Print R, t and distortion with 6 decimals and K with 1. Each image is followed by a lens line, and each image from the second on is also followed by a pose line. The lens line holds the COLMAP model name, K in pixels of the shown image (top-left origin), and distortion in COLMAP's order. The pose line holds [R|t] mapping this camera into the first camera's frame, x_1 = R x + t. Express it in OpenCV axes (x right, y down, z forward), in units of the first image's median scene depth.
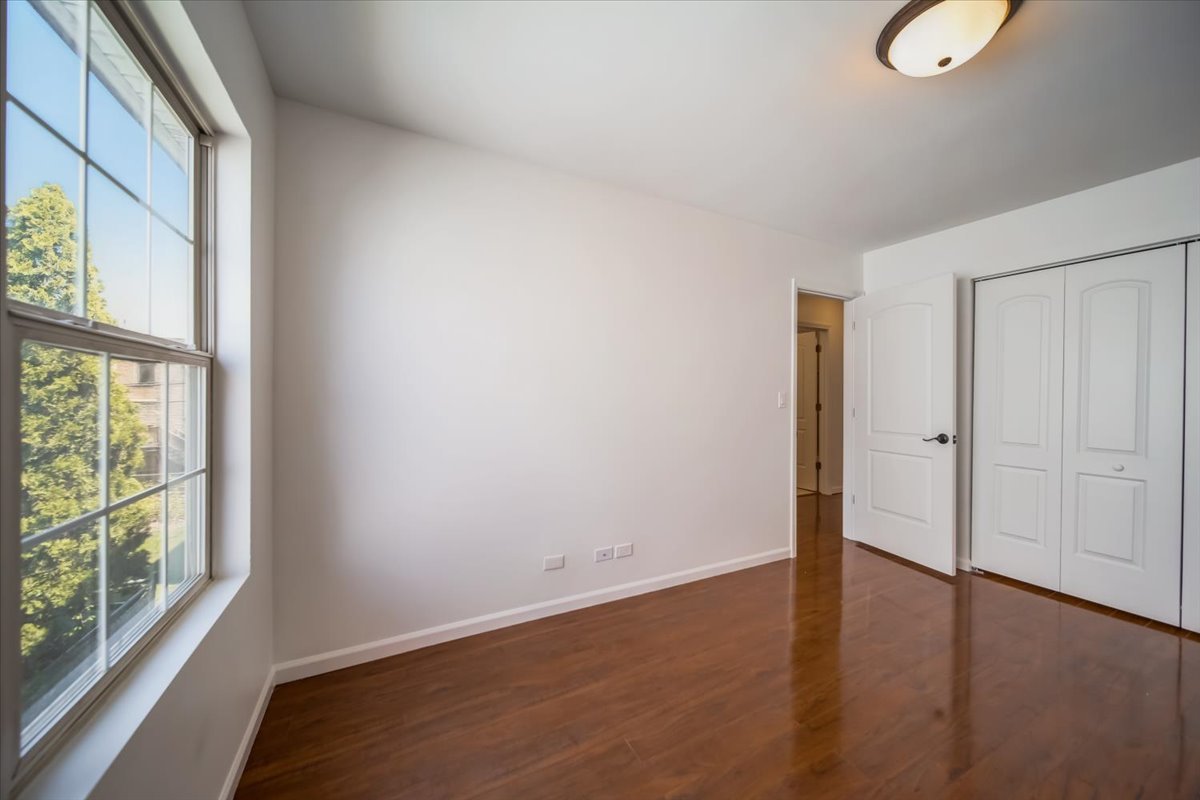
lens RADIAL K [[422.2, 0, 598.8], [0, 422.2, 396.2], [0, 0, 1]] dist [-0.000879, -0.000250]
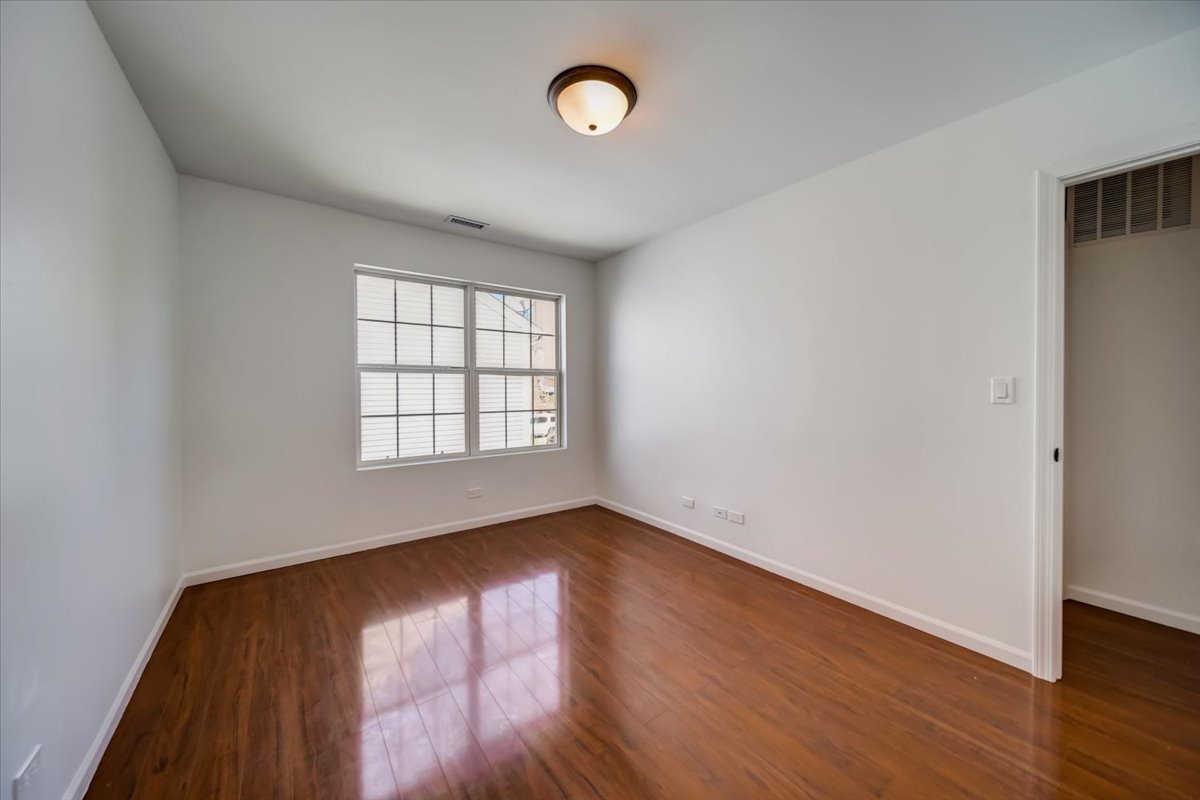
lens RADIAL K [[425.3, 0, 602.0], [0, 425.3, 387.0], [0, 0, 1]] dist [-0.001422, -0.000311]
pose [[0.166187, -0.000951, -0.986094, 1.201310], [-0.005612, 0.999982, -0.001910, 0.007990], [0.986078, 0.005852, 0.166178, 0.448289]]
